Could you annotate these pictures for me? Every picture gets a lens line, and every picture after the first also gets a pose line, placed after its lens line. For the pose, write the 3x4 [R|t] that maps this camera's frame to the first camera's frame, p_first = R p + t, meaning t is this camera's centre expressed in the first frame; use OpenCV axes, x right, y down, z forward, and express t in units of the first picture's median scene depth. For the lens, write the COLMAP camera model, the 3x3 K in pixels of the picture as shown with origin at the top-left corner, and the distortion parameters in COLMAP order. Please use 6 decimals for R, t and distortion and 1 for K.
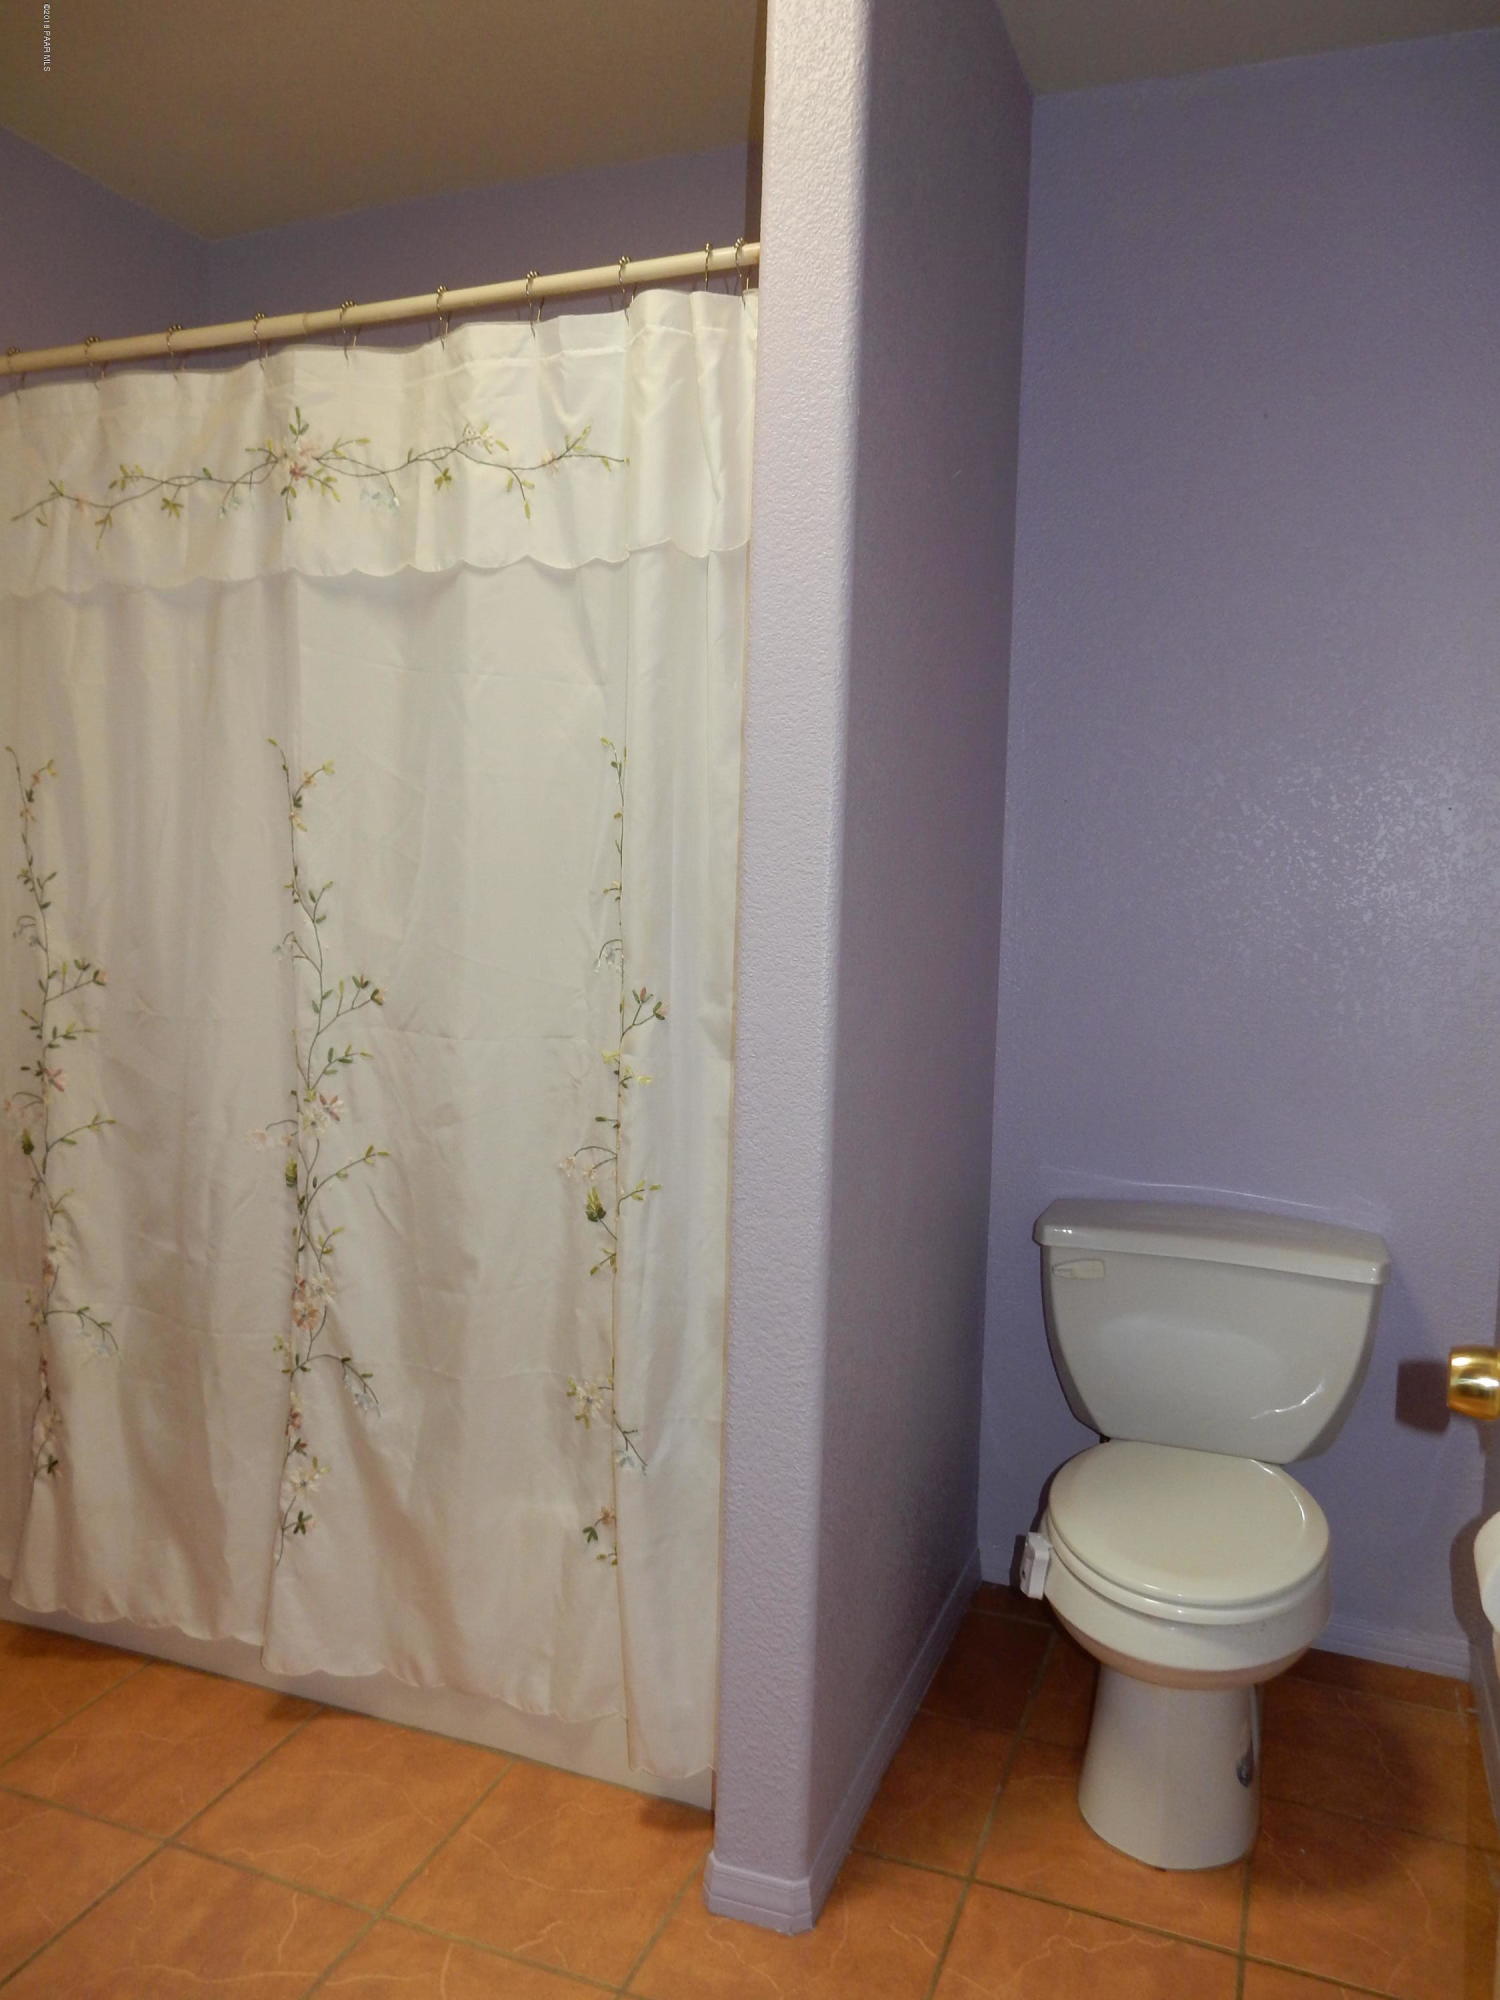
lens RADIAL K [[1466.2, 0, 753.0], [0, 1466.2, 980.9], [0, 0, 1]] dist [-0.003068, -0.000846]
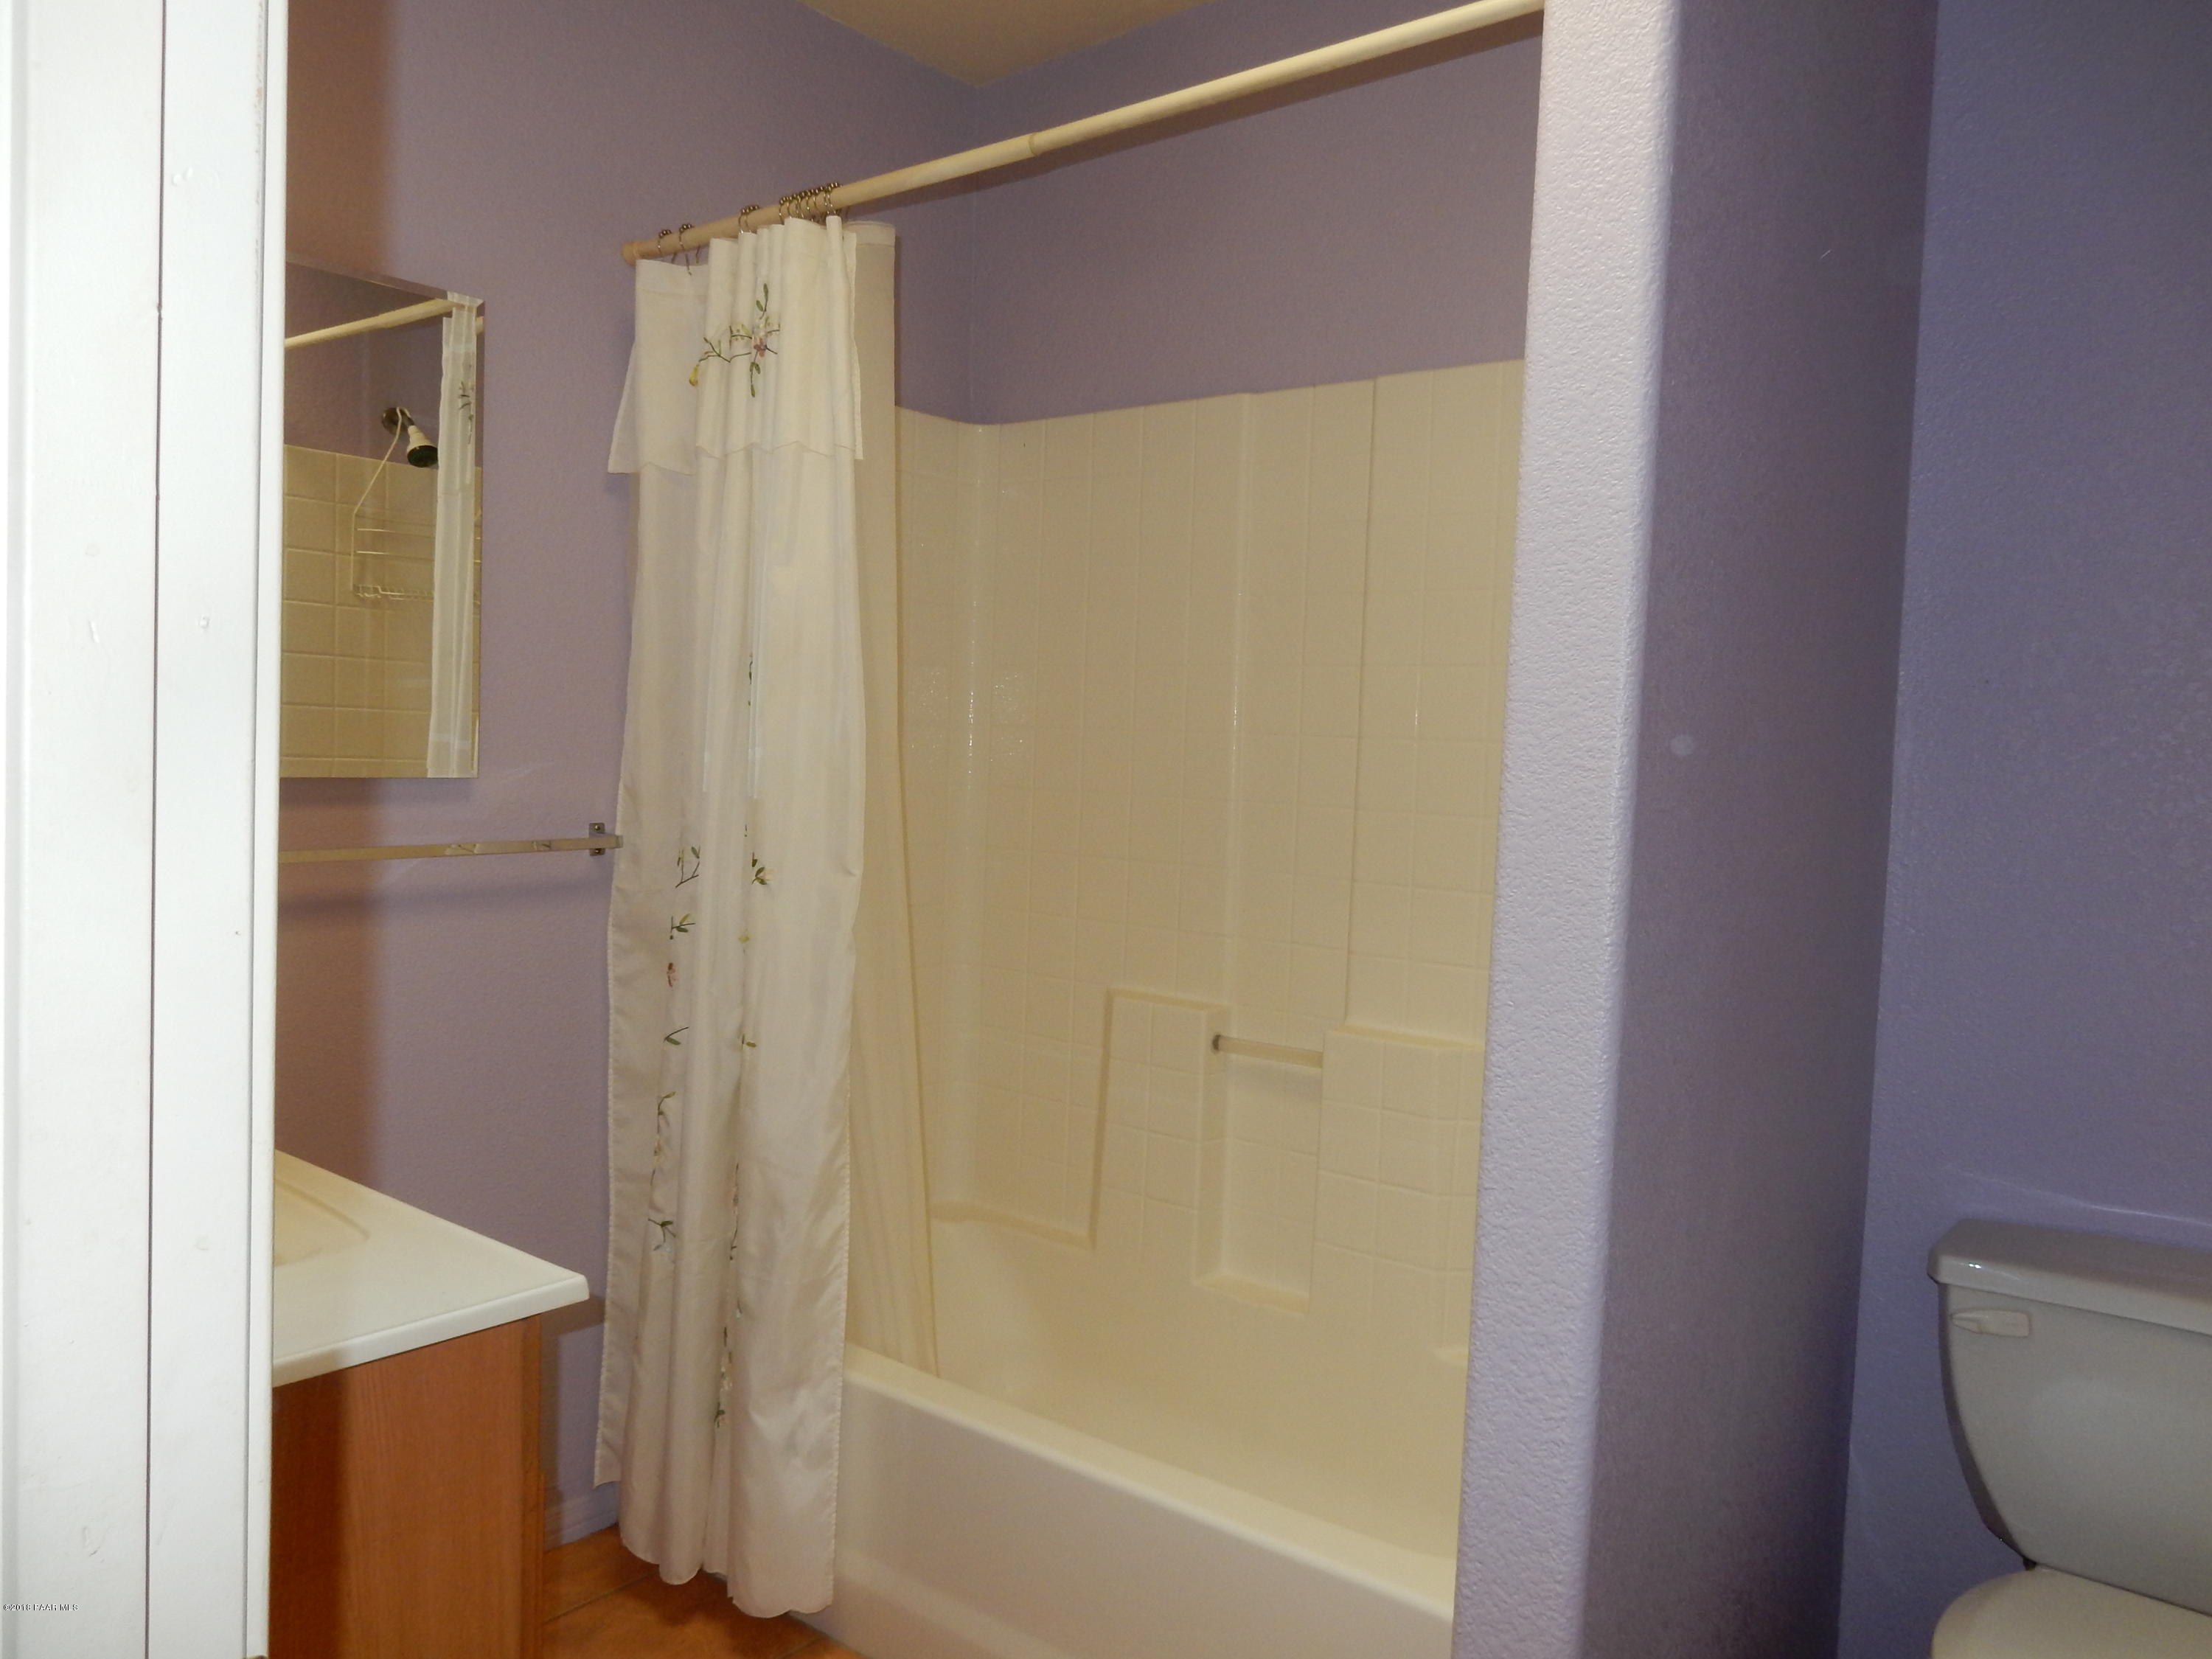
lens RADIAL K [[1621.6, 0, 1095.4], [0, 1621.6, 828.6], [0, 0, 1]] dist [-0.003068, -0.000846]
pose [[0.951265, 0.024797, -0.307377, 0.052195], [-0.037430, 0.998677, -0.035271, -0.003116], [0.306095, 0.045057, 0.950934, 0.113950]]
